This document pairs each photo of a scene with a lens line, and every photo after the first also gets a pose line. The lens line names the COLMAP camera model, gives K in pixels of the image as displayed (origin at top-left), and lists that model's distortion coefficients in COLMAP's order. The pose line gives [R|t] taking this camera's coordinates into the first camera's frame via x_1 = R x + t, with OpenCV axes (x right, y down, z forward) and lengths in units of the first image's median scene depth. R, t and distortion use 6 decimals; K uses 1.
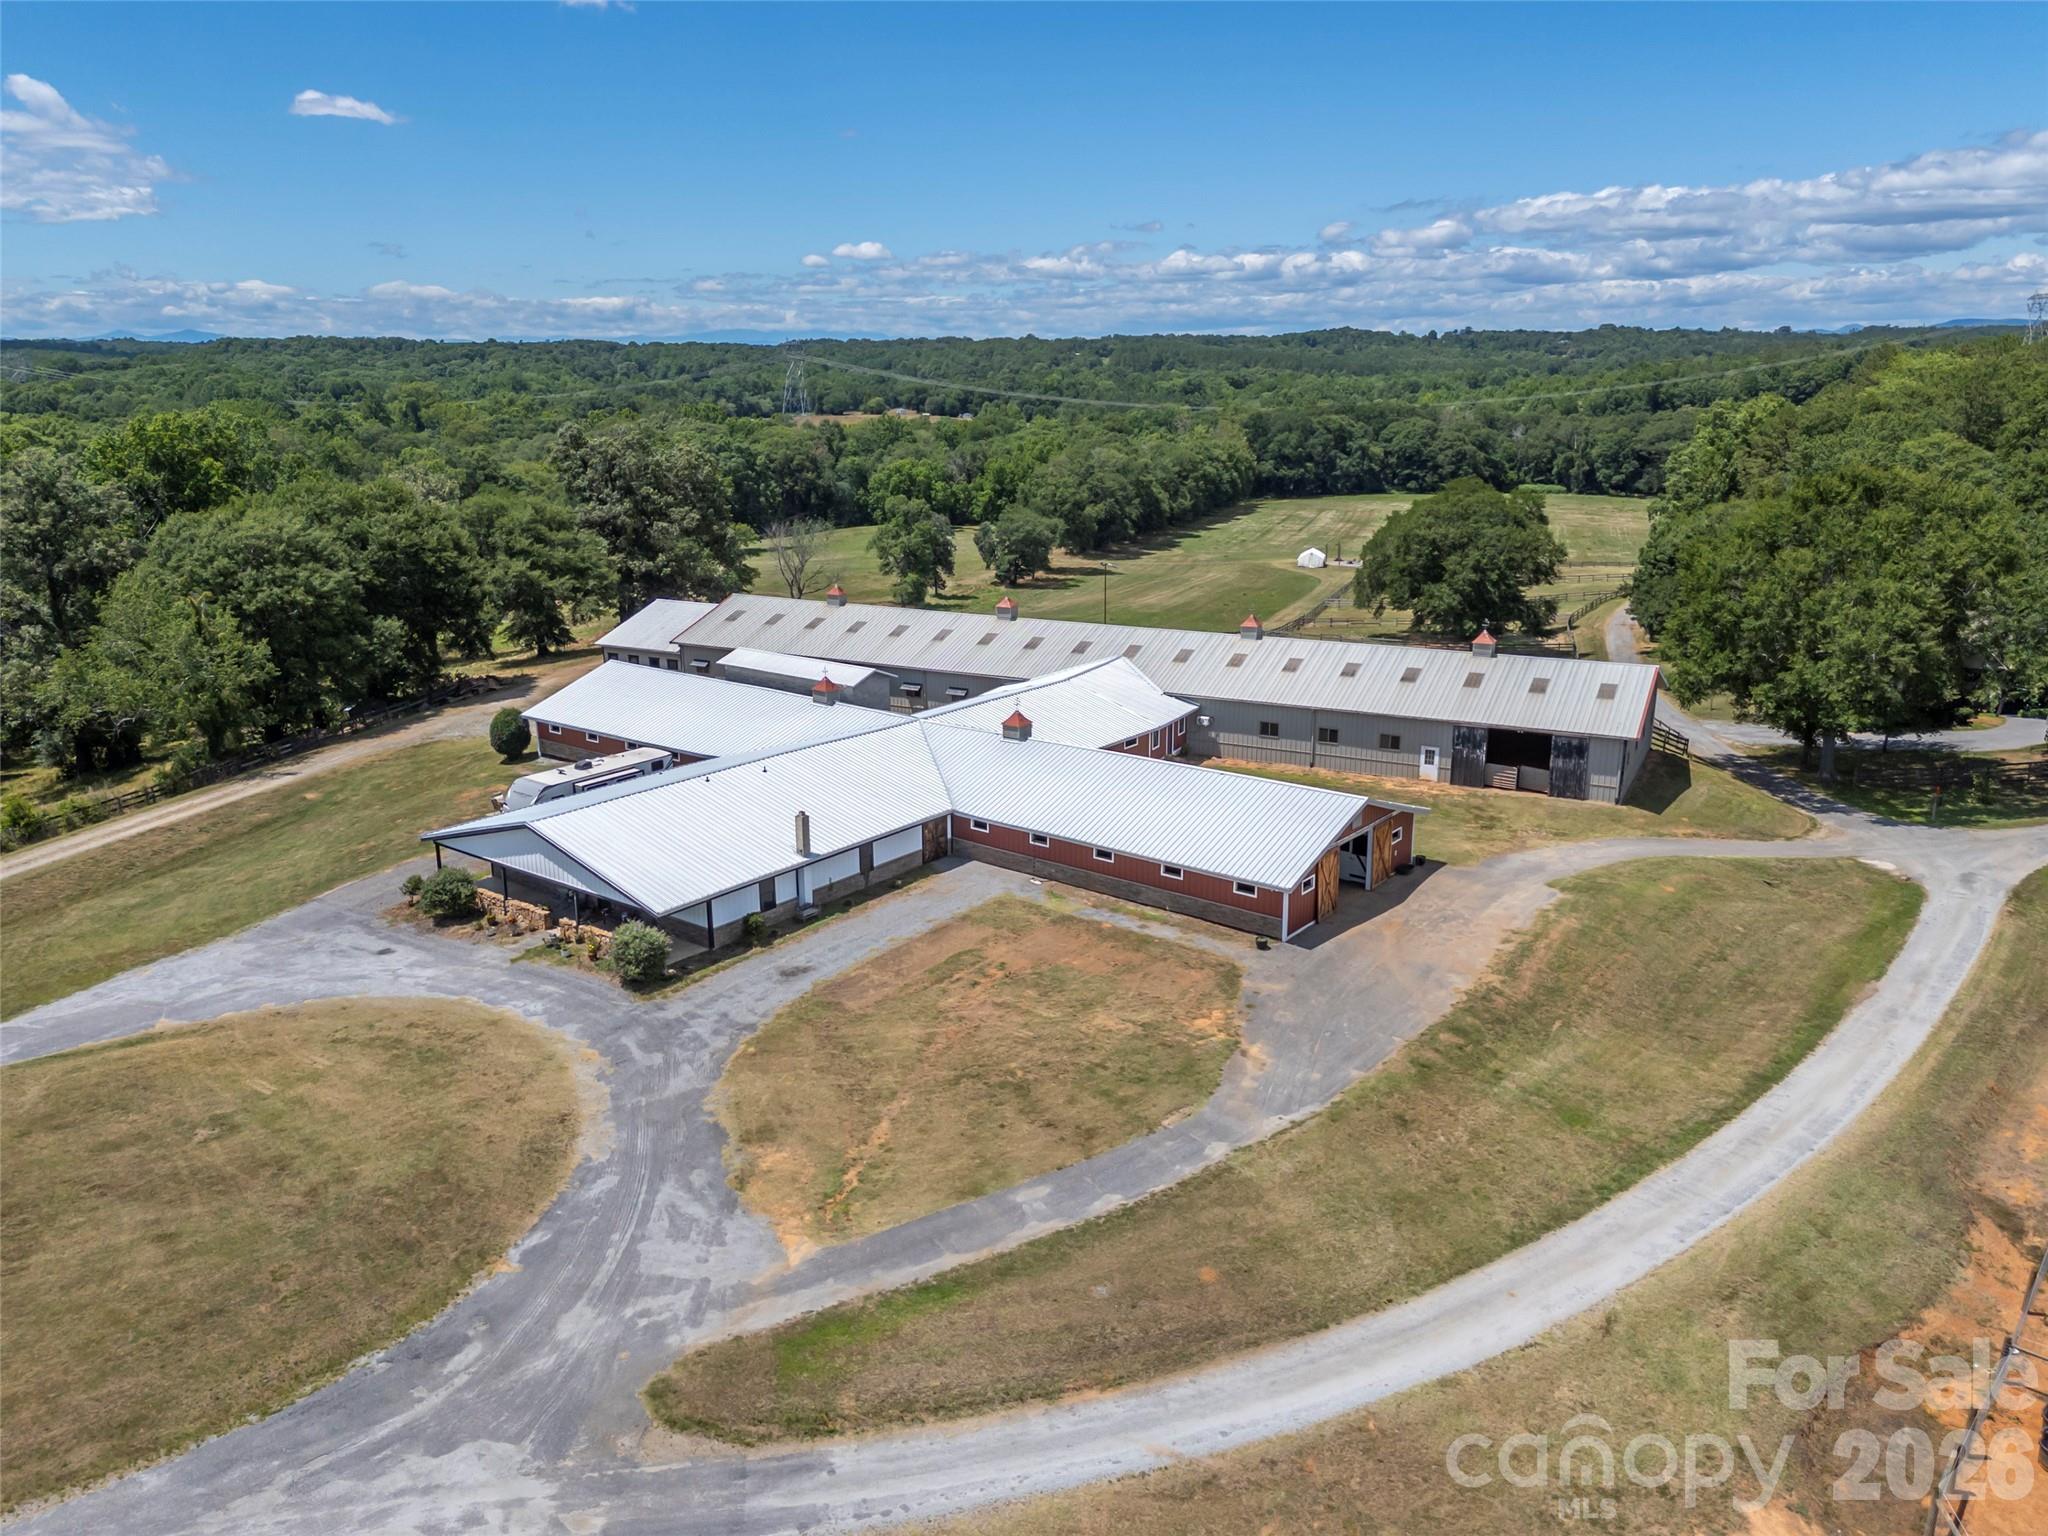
lens RADIAL K [[1504.9, 0, 1024.0], [0, 1504.9, 768.0], [0, 0, 1]] dist [0.085895, -0.058078]
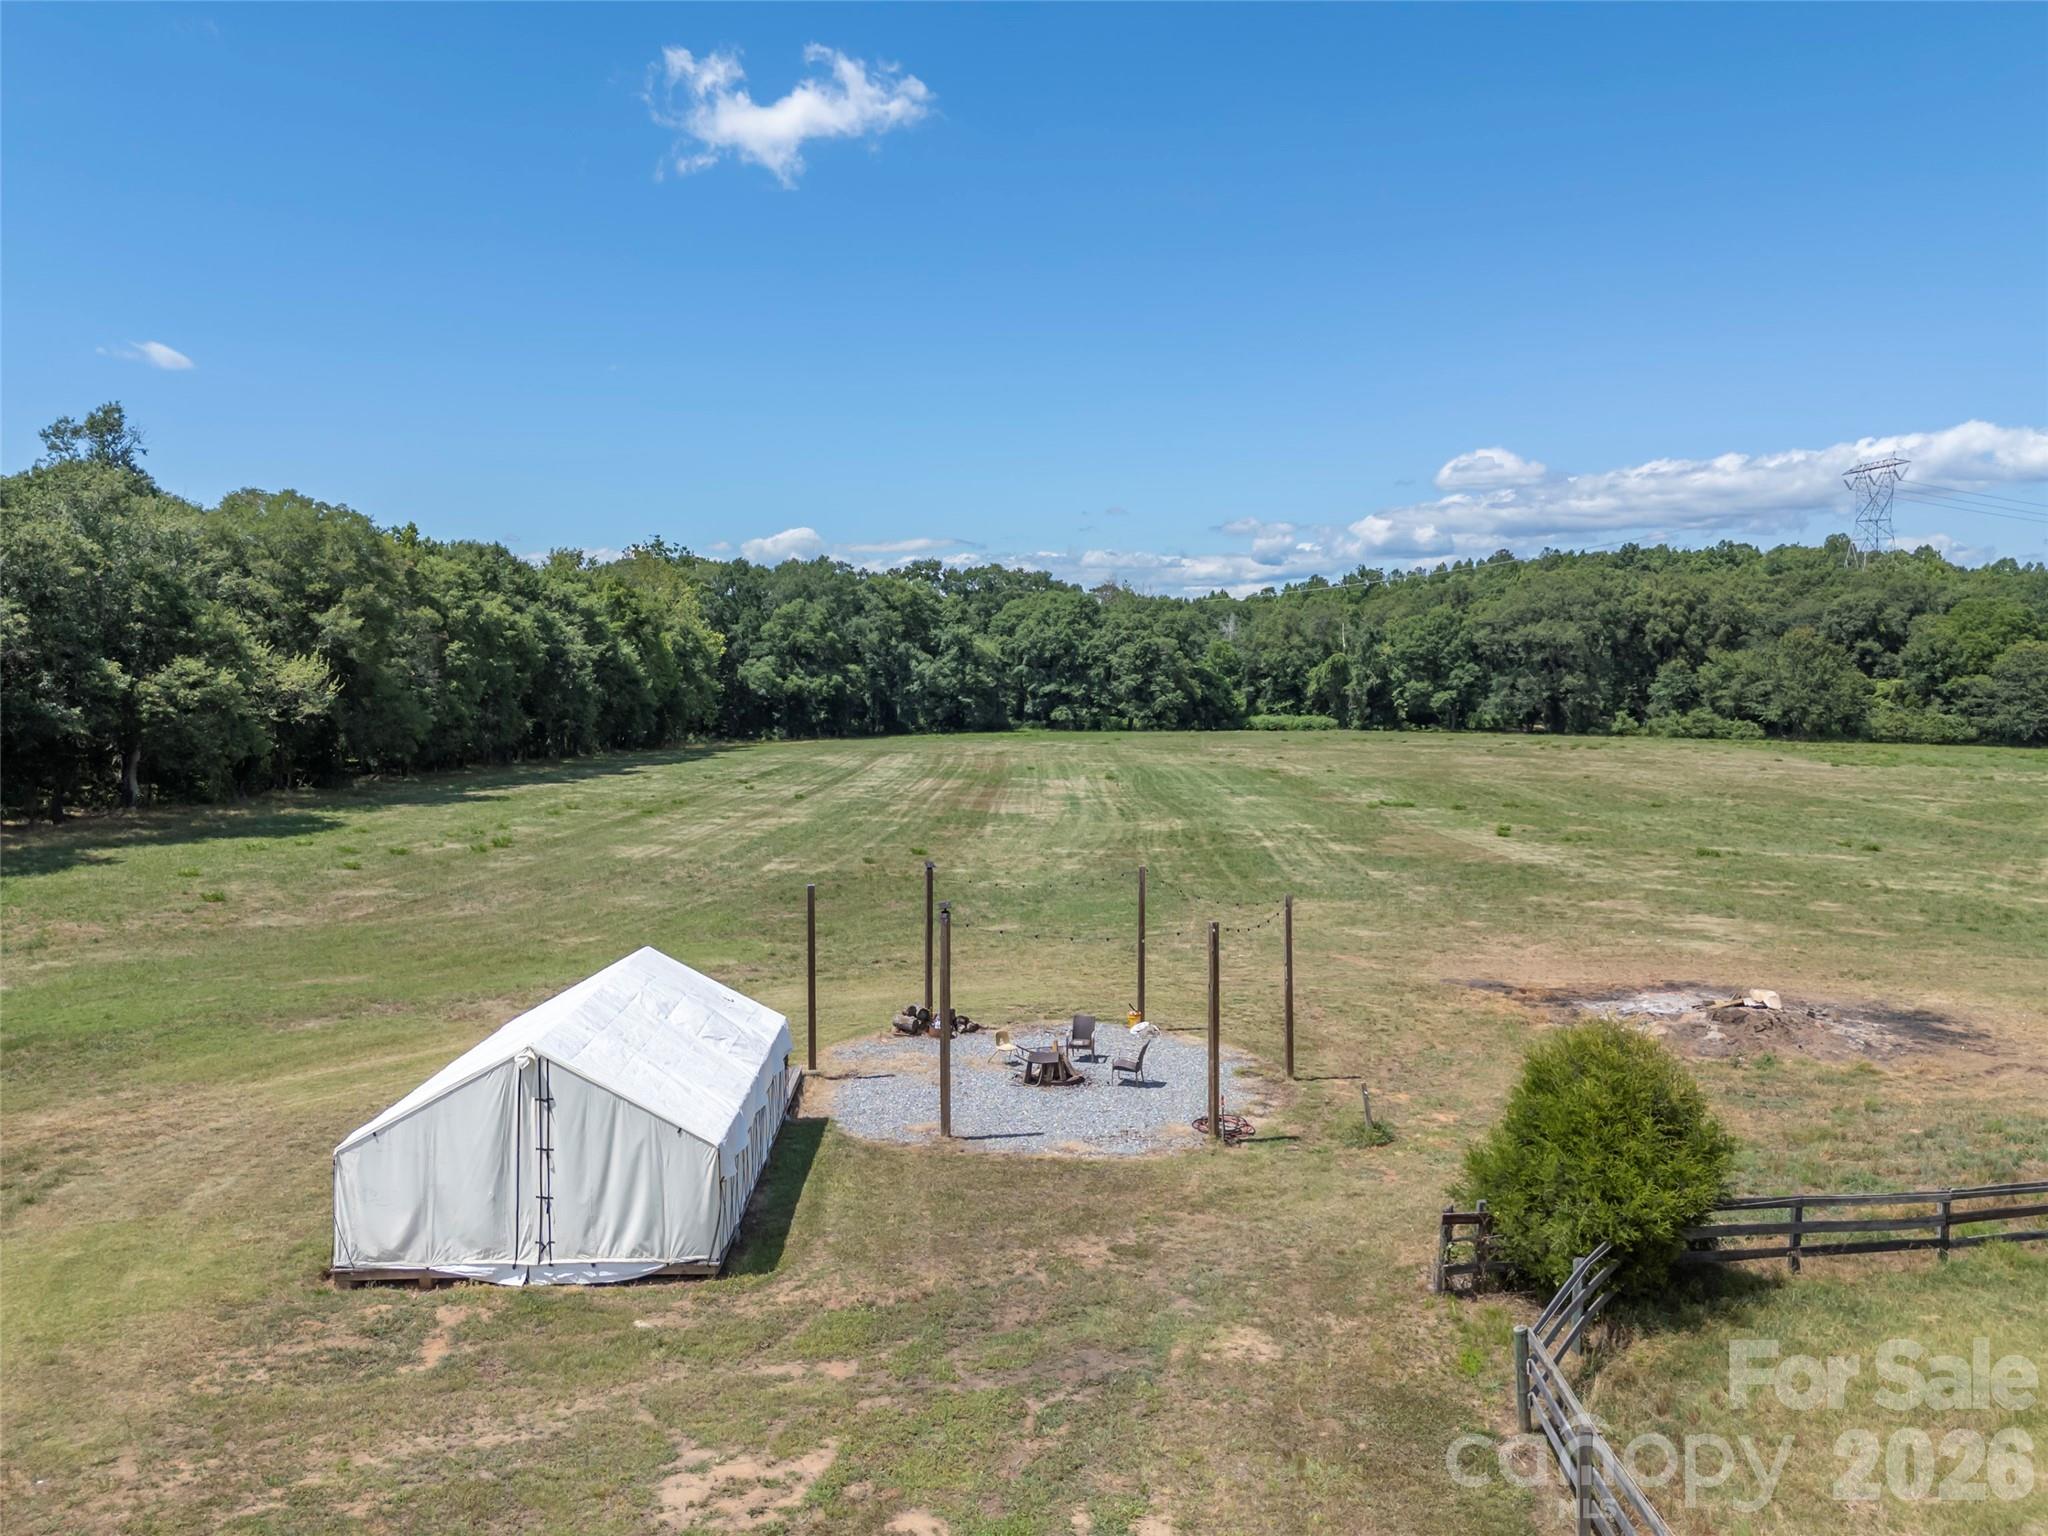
lens RADIAL K [[1492.3, 0, 1024.0], [0, 1492.3, 768.0], [0, 0, 1]] dist [0.130889, -0.139792]
pose [[0.963327, -0.015954, 0.267856, 0.135363], [0.065631, 0.981920, -0.177554, -0.099744], [-0.260180, 0.188622, 0.946957, 0.653246]]
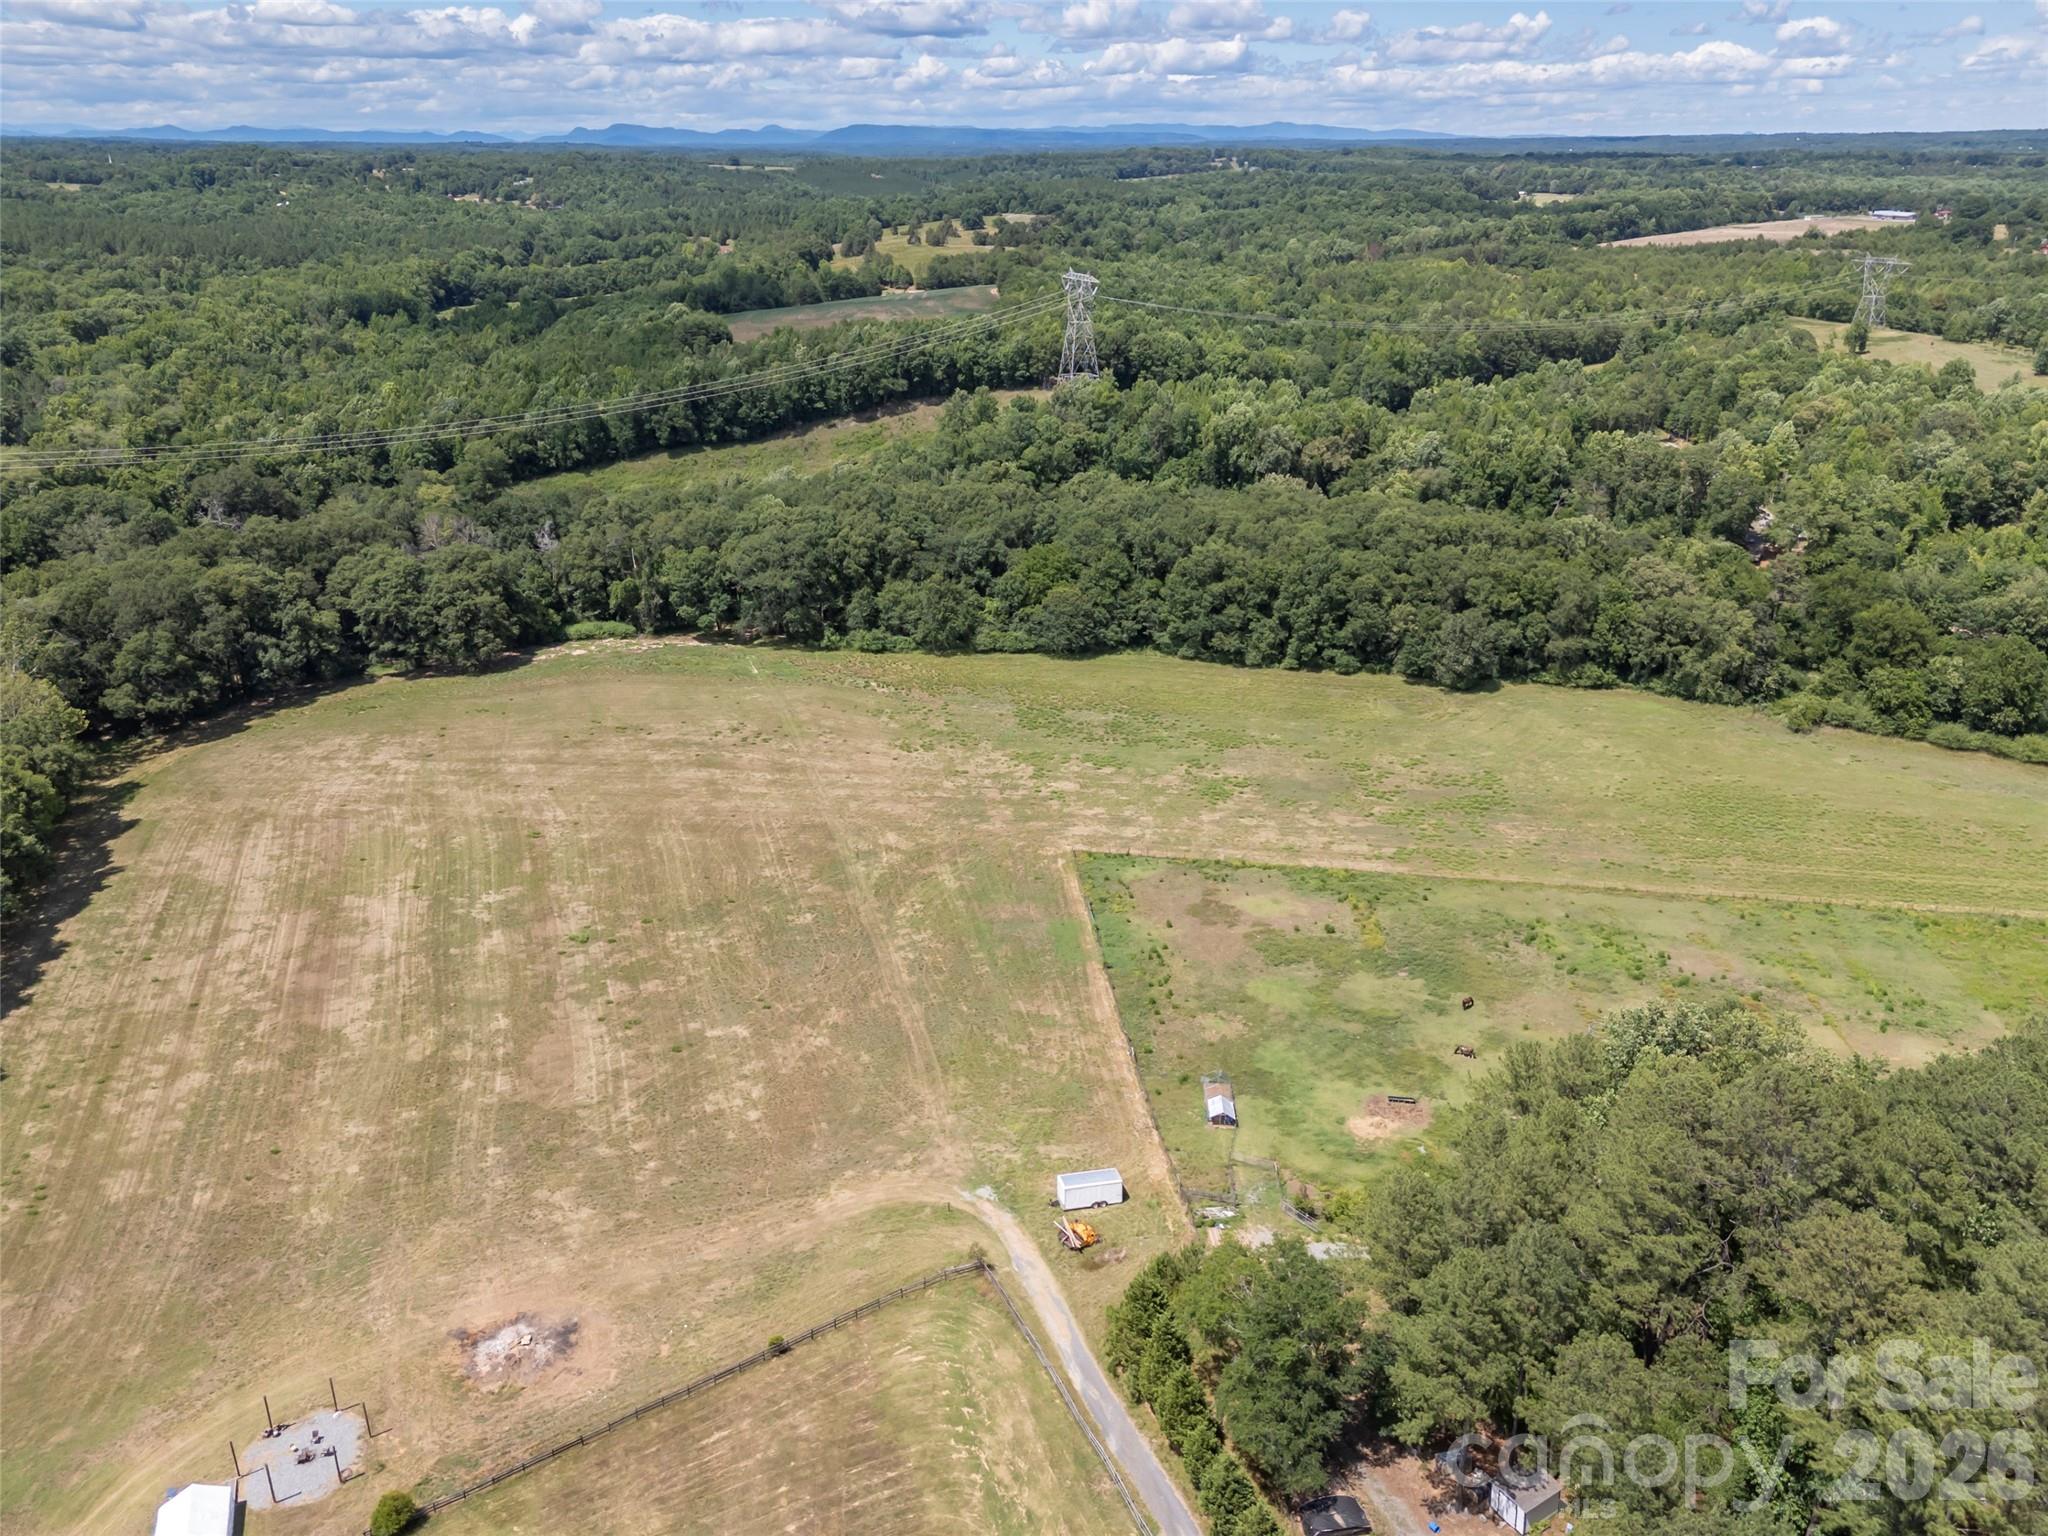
lens RADIAL K [[1492.3, 0, 1024.0], [0, 1492.3, 768.0], [0, 0, 1]] dist [0.130889, -0.139792]
pose [[0.808410, -0.223884, 0.544380, 0.135987], [0.155541, 0.973219, 0.169270, -0.254882], [-0.567698, -0.052166, 0.821582, 0.408478]]
